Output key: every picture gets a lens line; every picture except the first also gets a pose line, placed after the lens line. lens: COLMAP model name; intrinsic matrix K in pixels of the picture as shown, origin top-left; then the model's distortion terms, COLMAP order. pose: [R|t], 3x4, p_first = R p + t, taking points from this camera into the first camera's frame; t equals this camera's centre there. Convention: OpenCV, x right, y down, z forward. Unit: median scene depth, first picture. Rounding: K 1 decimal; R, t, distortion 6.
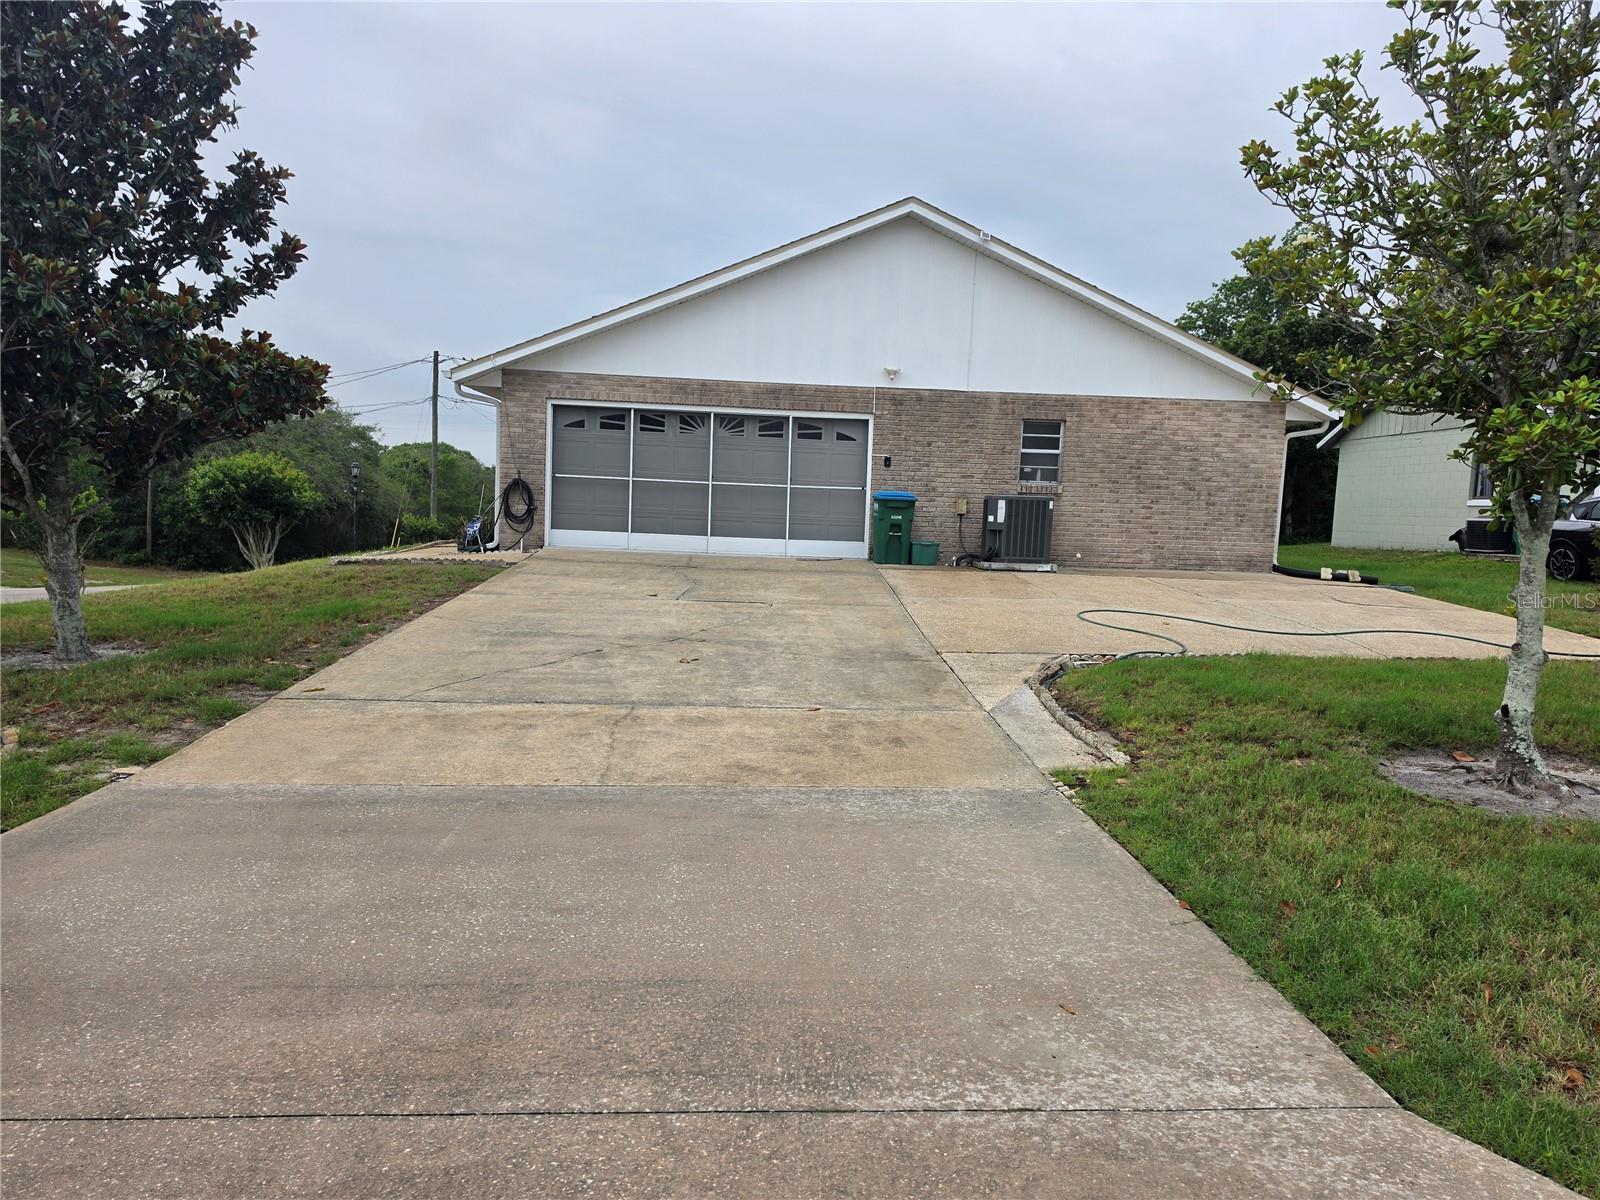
lens RADIAL K [[1064.9, 0, 801.1], [0, 1064.9, 608.2], [0, 0, 1]] dist [0.005327, -0.003786]
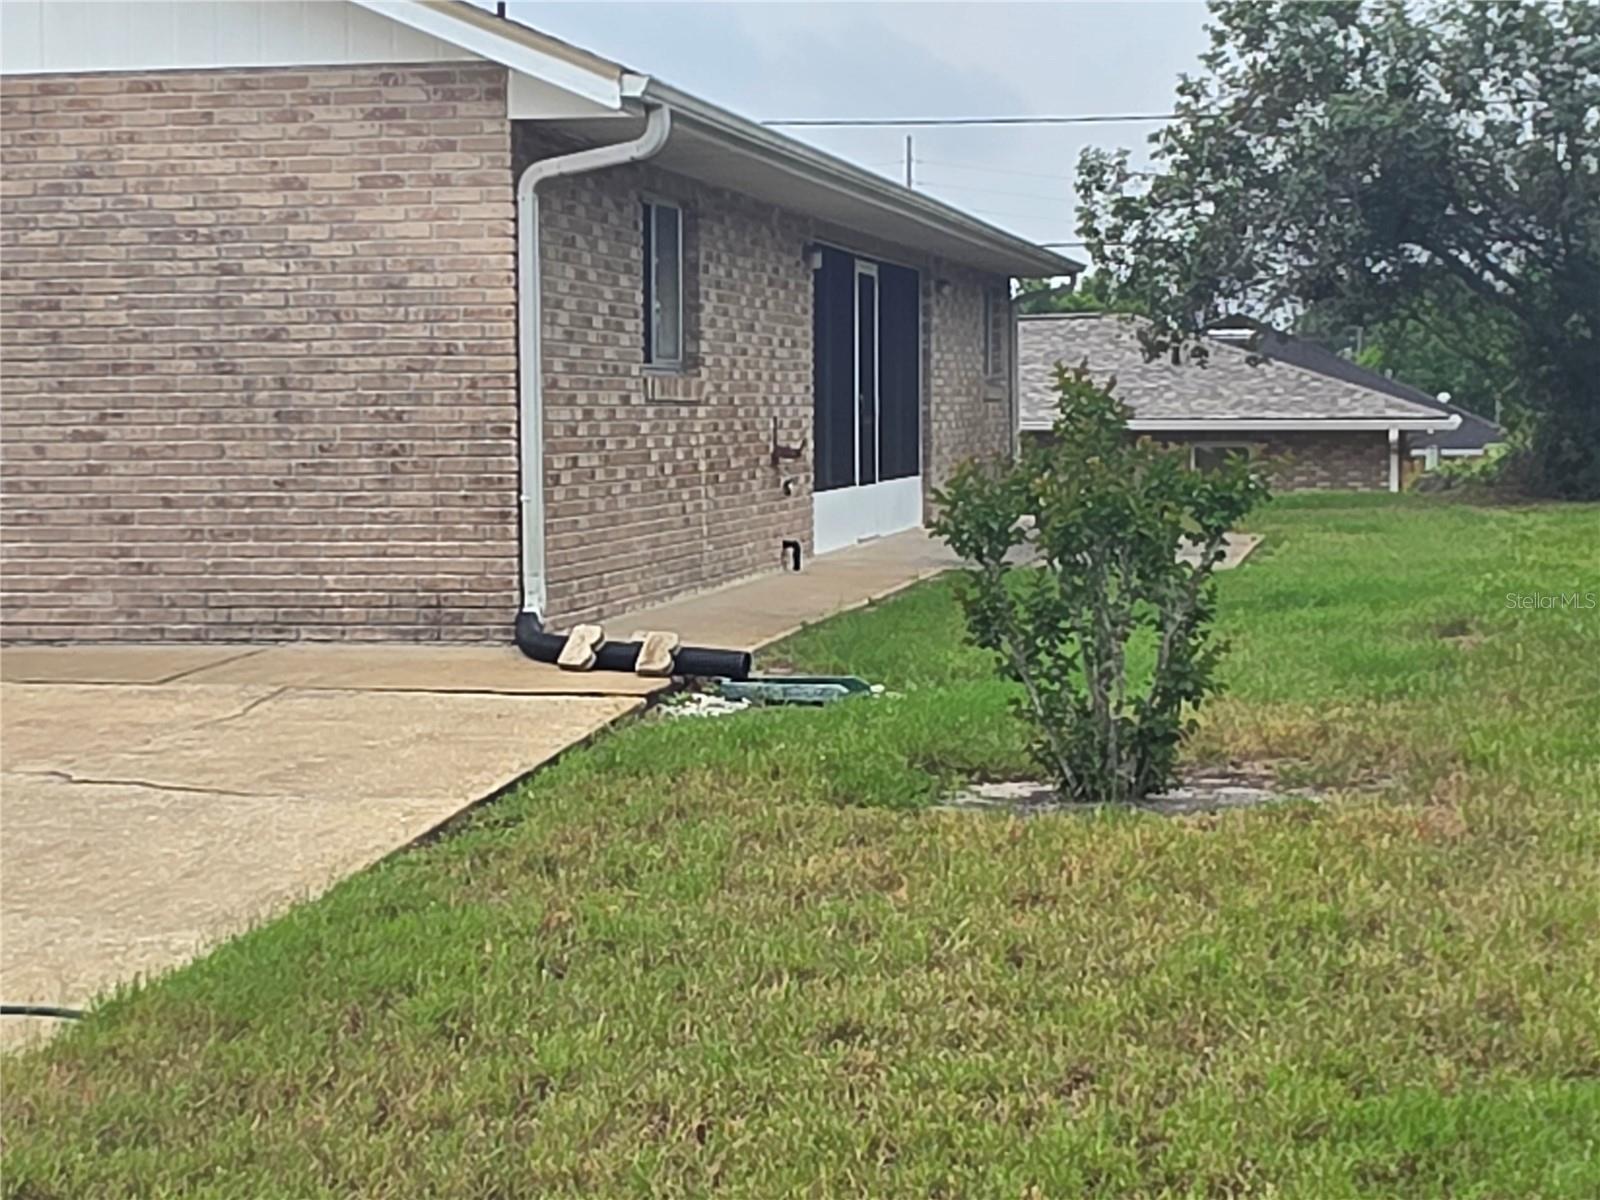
lens RADIAL K [[3279.3, 0, 800.5], [0, 3279.3, 599.6], [0, 0, 1]] dist [0.037148, 0.000000]
pose [[0.971931, -0.028757, -0.233502, 0.736771], [0.017853, 0.998655, -0.048676, -0.000336], [0.234588, 0.043141, 0.971137, 0.152784]]
